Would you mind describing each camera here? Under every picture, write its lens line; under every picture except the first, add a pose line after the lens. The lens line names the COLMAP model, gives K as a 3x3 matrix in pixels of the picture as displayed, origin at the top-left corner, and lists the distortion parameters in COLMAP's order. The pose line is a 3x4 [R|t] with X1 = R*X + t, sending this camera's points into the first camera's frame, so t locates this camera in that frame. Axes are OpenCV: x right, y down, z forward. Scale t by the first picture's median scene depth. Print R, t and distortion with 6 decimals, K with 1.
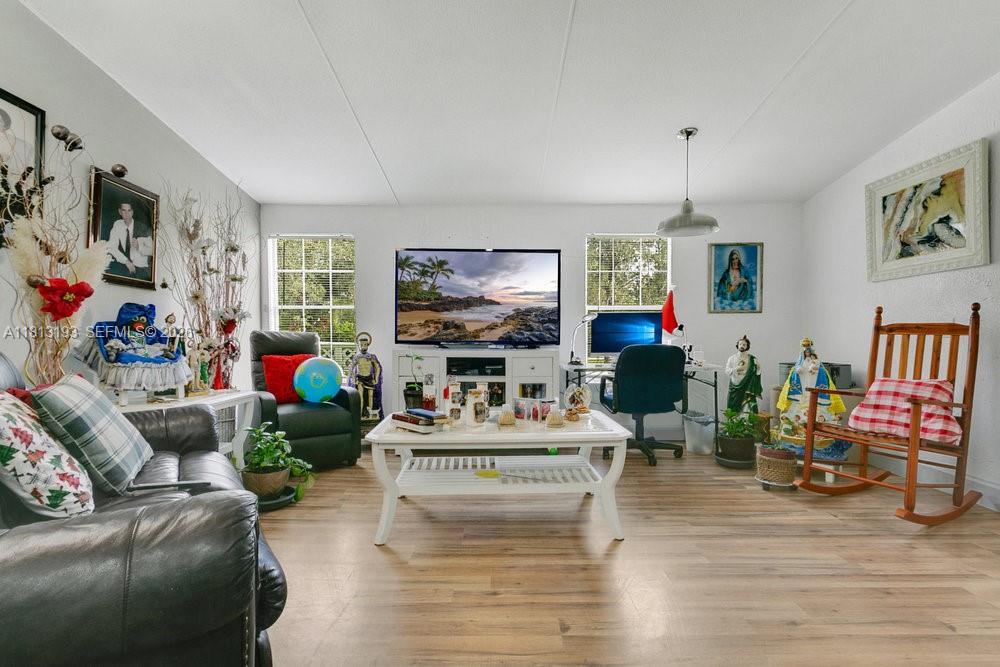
lens RADIAL K [[490.0, 0, 500.0], [0, 490.0, 333.5], [0, 0, 1]] dist [-0.003213, 0.000087]
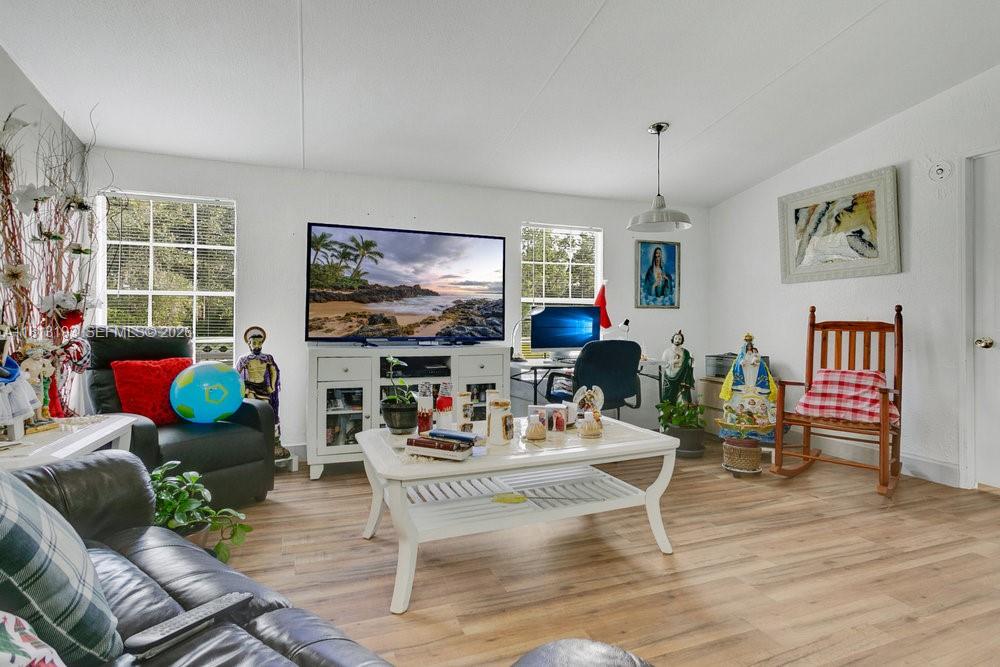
lens RADIAL K [[490.0, 0, 500.0], [0, 490.0, 333.5], [0, 0, 1]] dist [-0.003213, 0.000087]
pose [[0.931482, -0.007978, 0.363699, -0.222790], [-0.000635, 0.999722, 0.023555, -0.012319], [-0.363786, -0.022172, 0.931219, 0.143960]]
